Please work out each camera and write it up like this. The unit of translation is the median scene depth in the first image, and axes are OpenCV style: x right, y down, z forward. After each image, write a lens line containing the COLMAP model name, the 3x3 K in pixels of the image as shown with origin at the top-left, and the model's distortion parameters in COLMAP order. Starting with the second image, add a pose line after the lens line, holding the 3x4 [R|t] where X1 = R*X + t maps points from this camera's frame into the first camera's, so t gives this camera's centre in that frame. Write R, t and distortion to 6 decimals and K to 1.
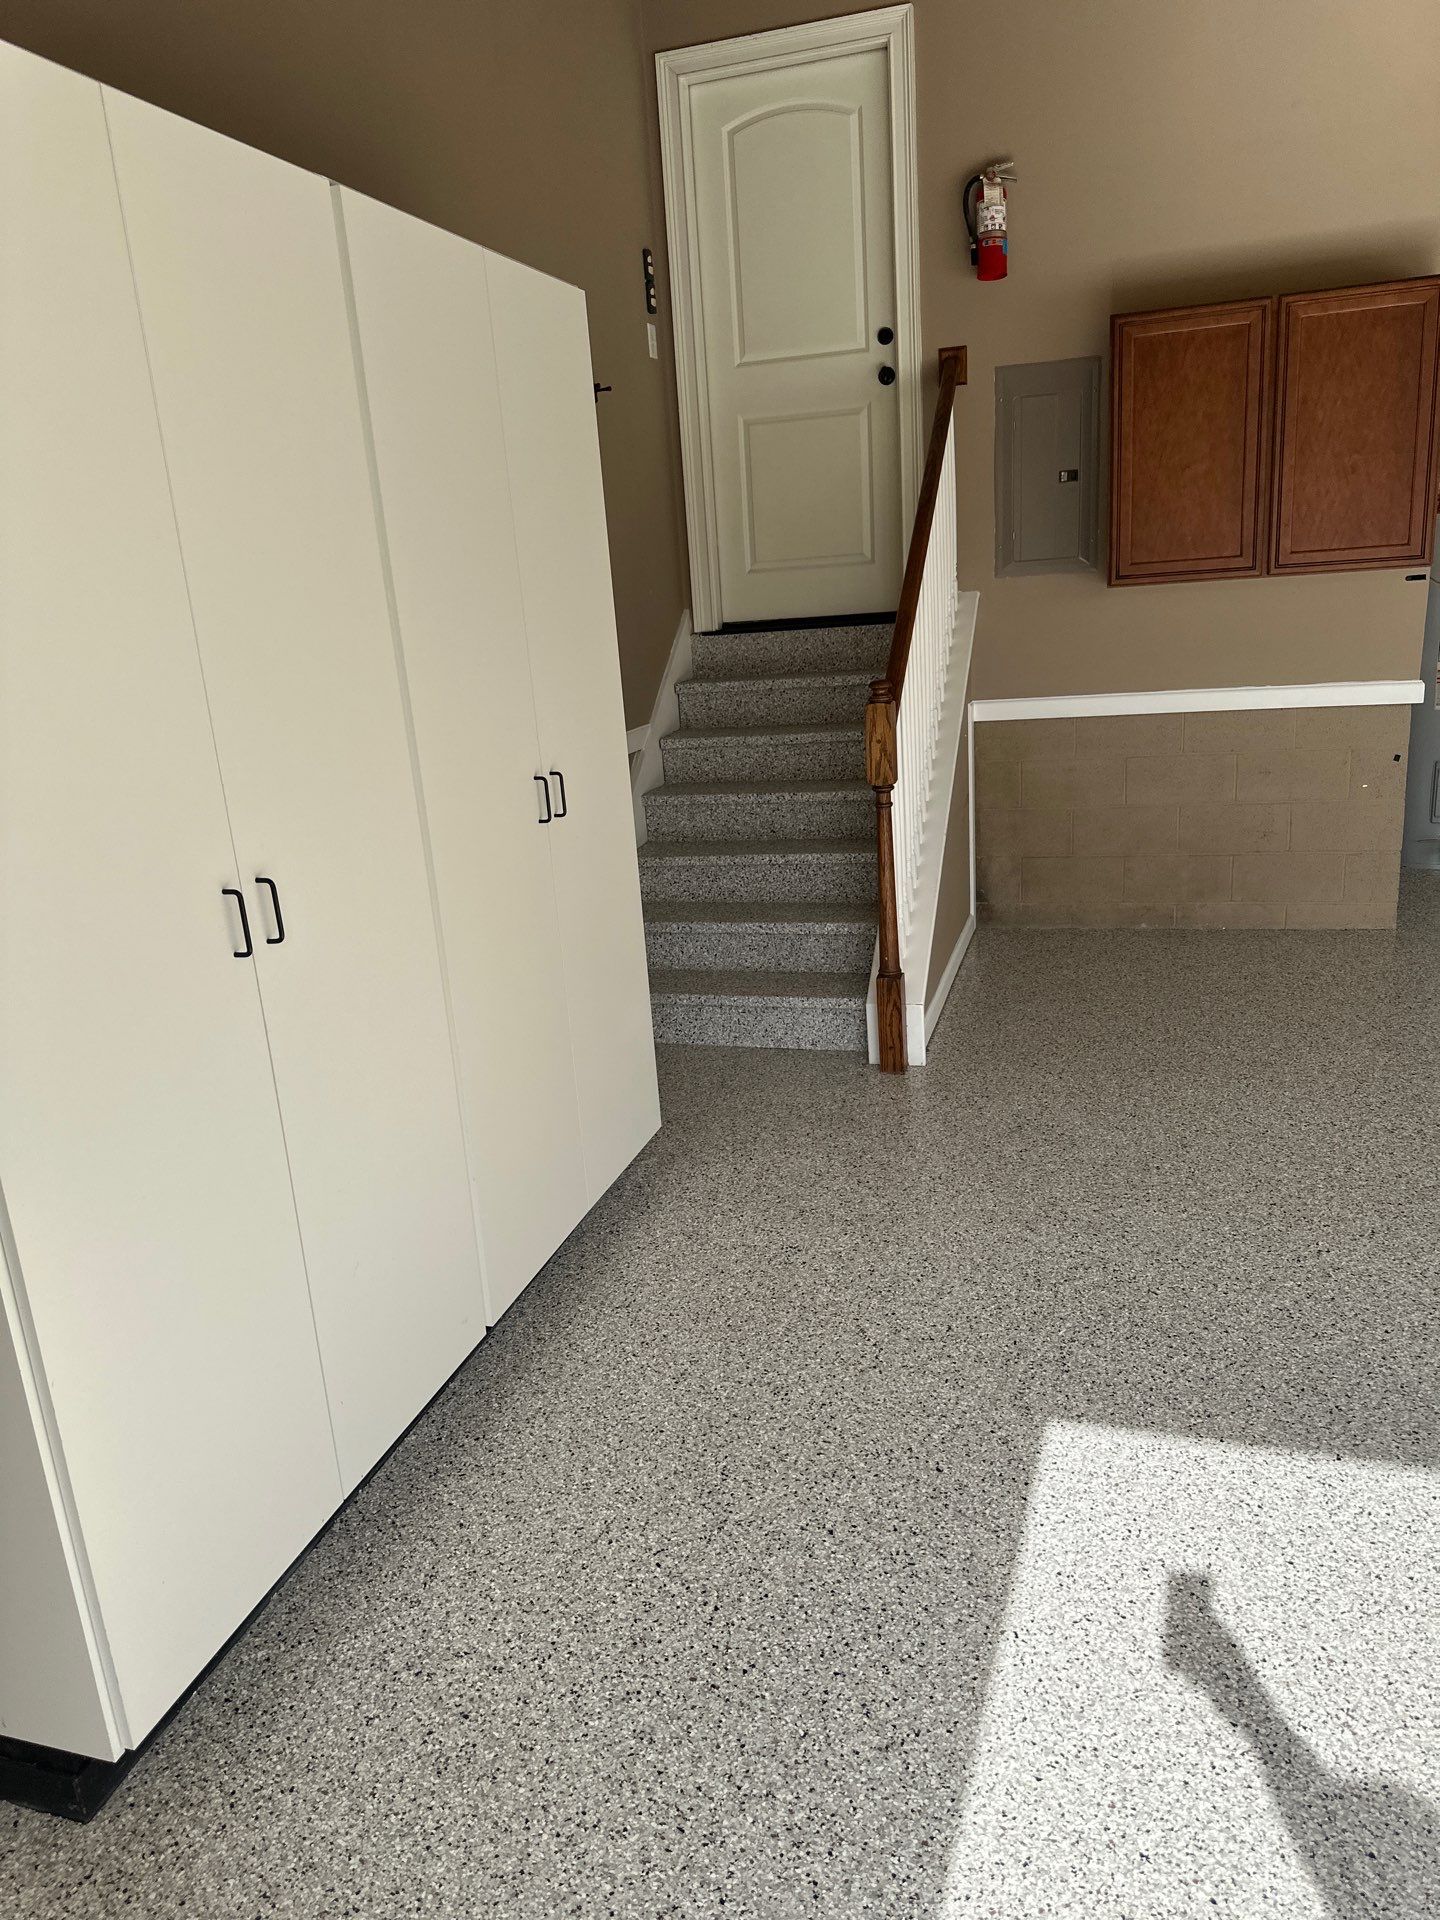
lens RADIAL K [[1311.5, 0, 720.0], [0, 1311.5, 960.0], [0, 0, 1]] dist [-0.004455, -0.015154]
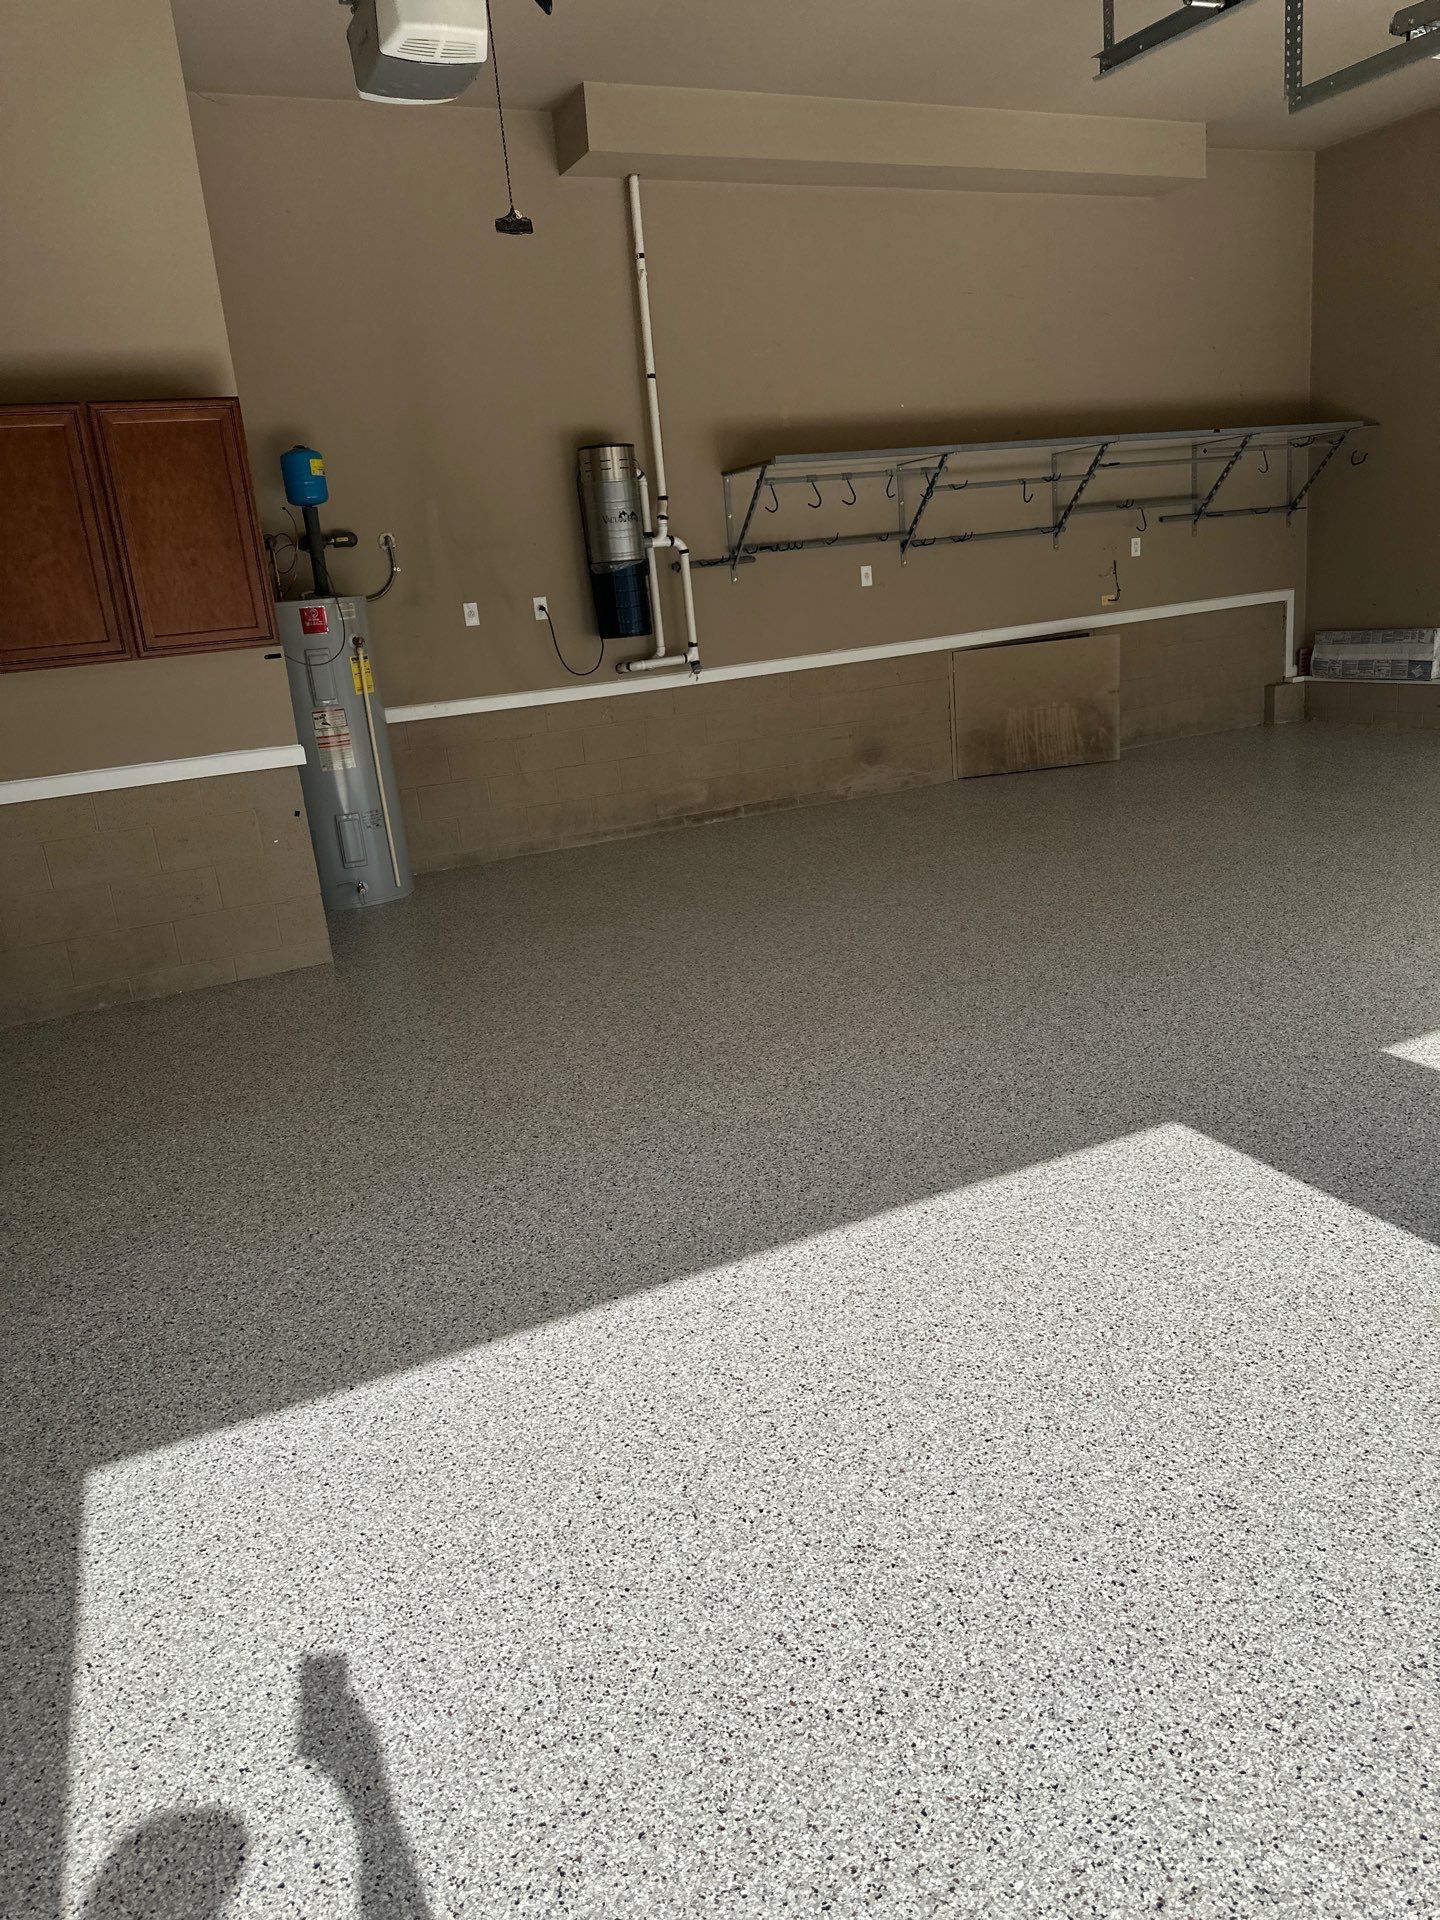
lens RADIAL K [[1311.5, 0, 720.0], [0, 1311.5, 960.0], [0, 0, 1]] dist [-0.004455, -0.015154]
pose [[0.721923, -0.182628, 0.667439, 0.002748], [0.229897, 0.973056, 0.017589, 0.049355], [-0.652667, 0.140744, 0.744457, -0.097700]]
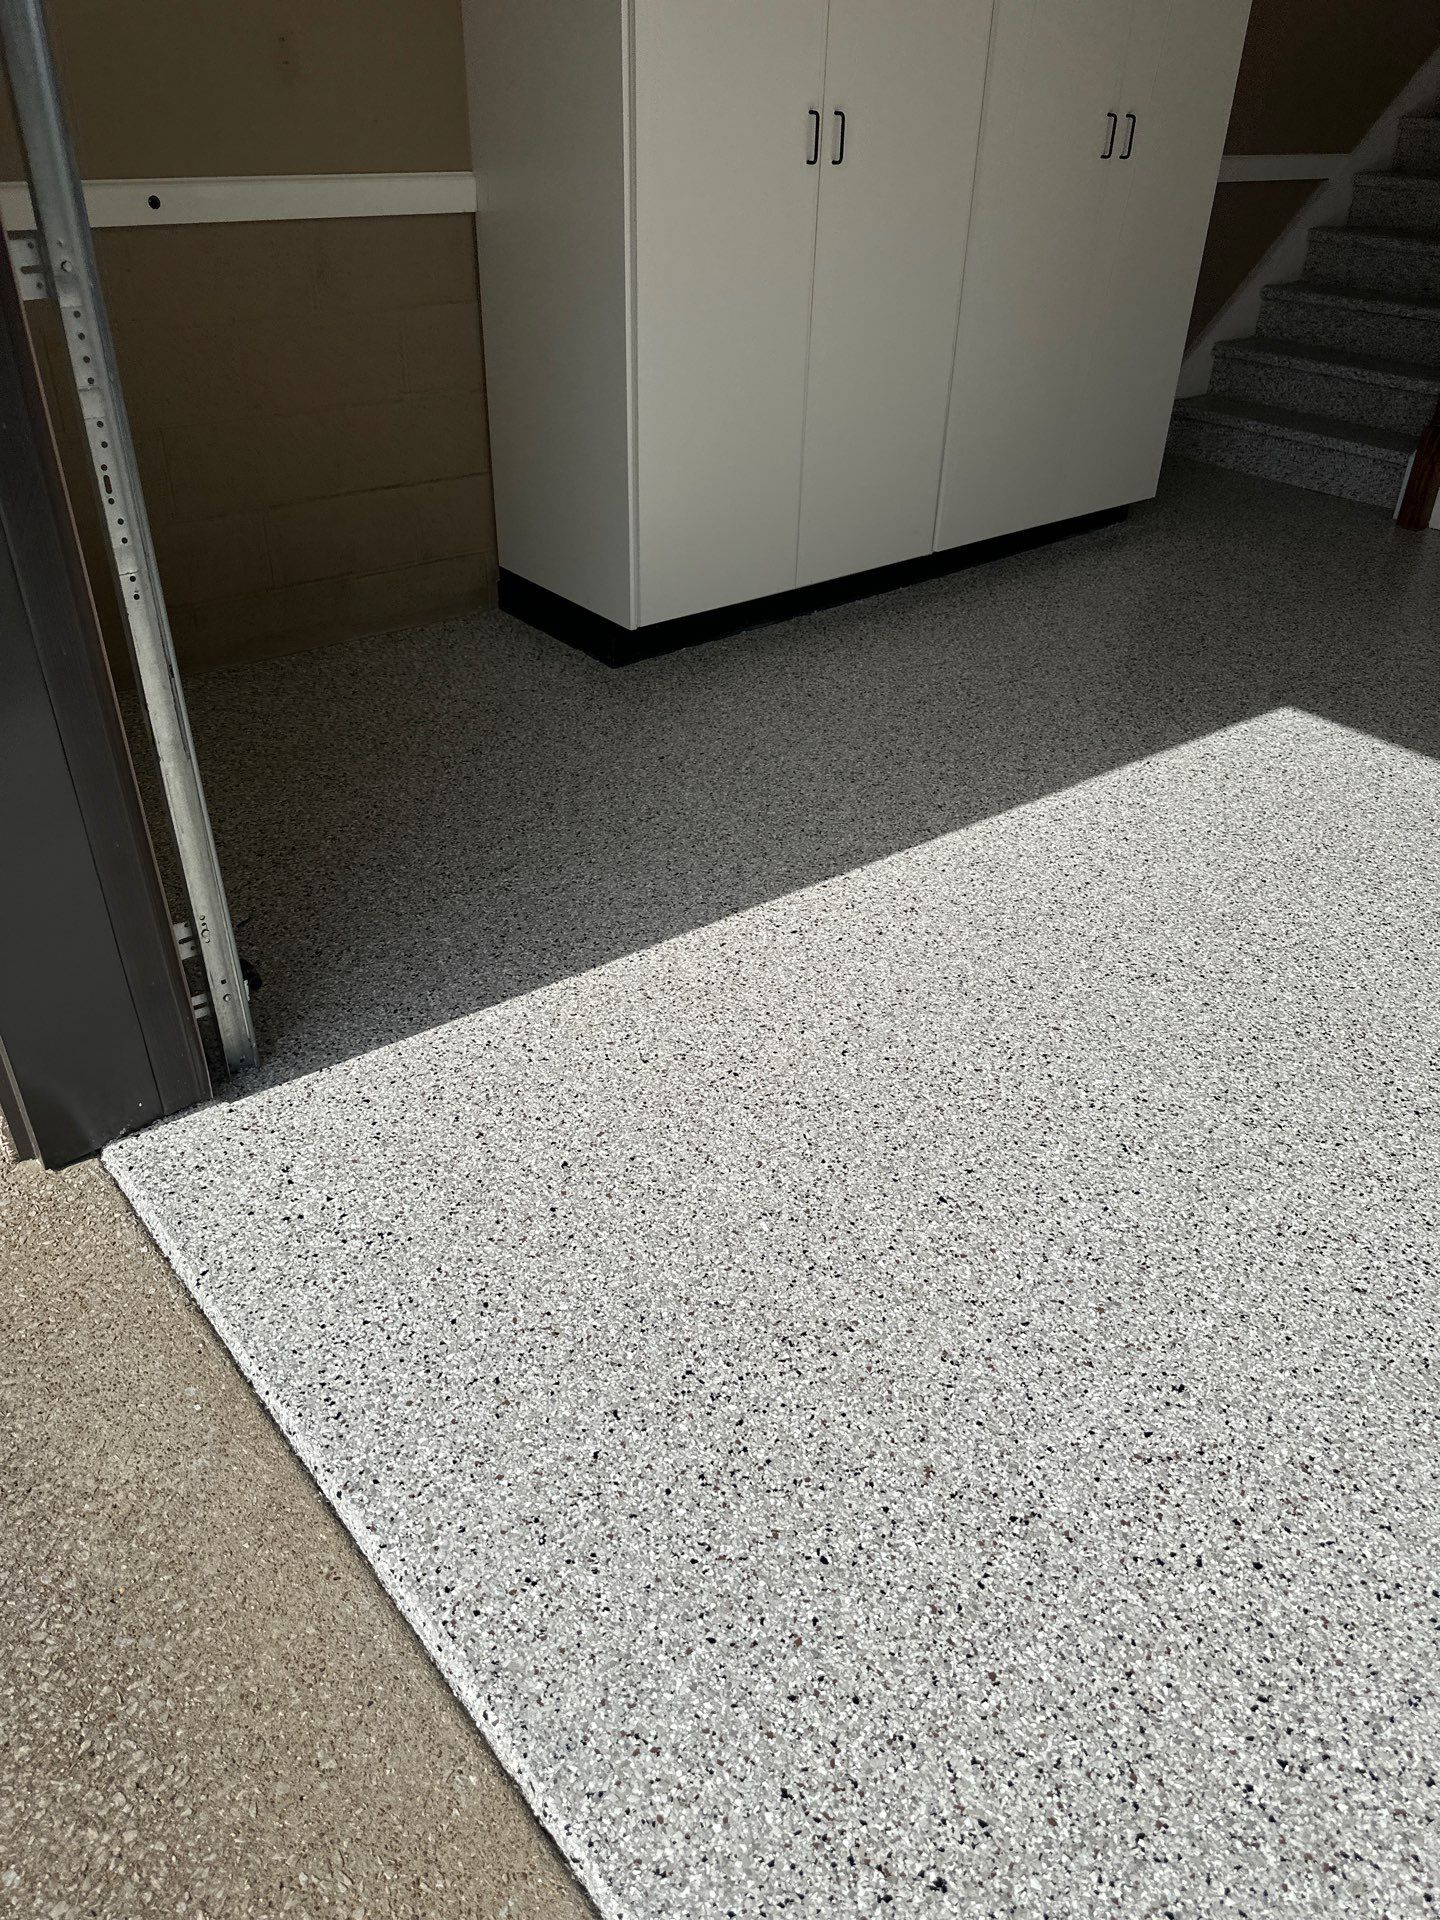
lens RADIAL K [[1382.7, 0, 744.0], [0, 1382.7, 961.4], [0, 0, 1]] dist [0.030069, -0.035037]
pose [[0.835968, 0.374247, -0.401370, 0.354458], [-0.236696, 0.905750, 0.351555, 0.180213], [0.495109, -0.198886, 0.845761, -0.367409]]
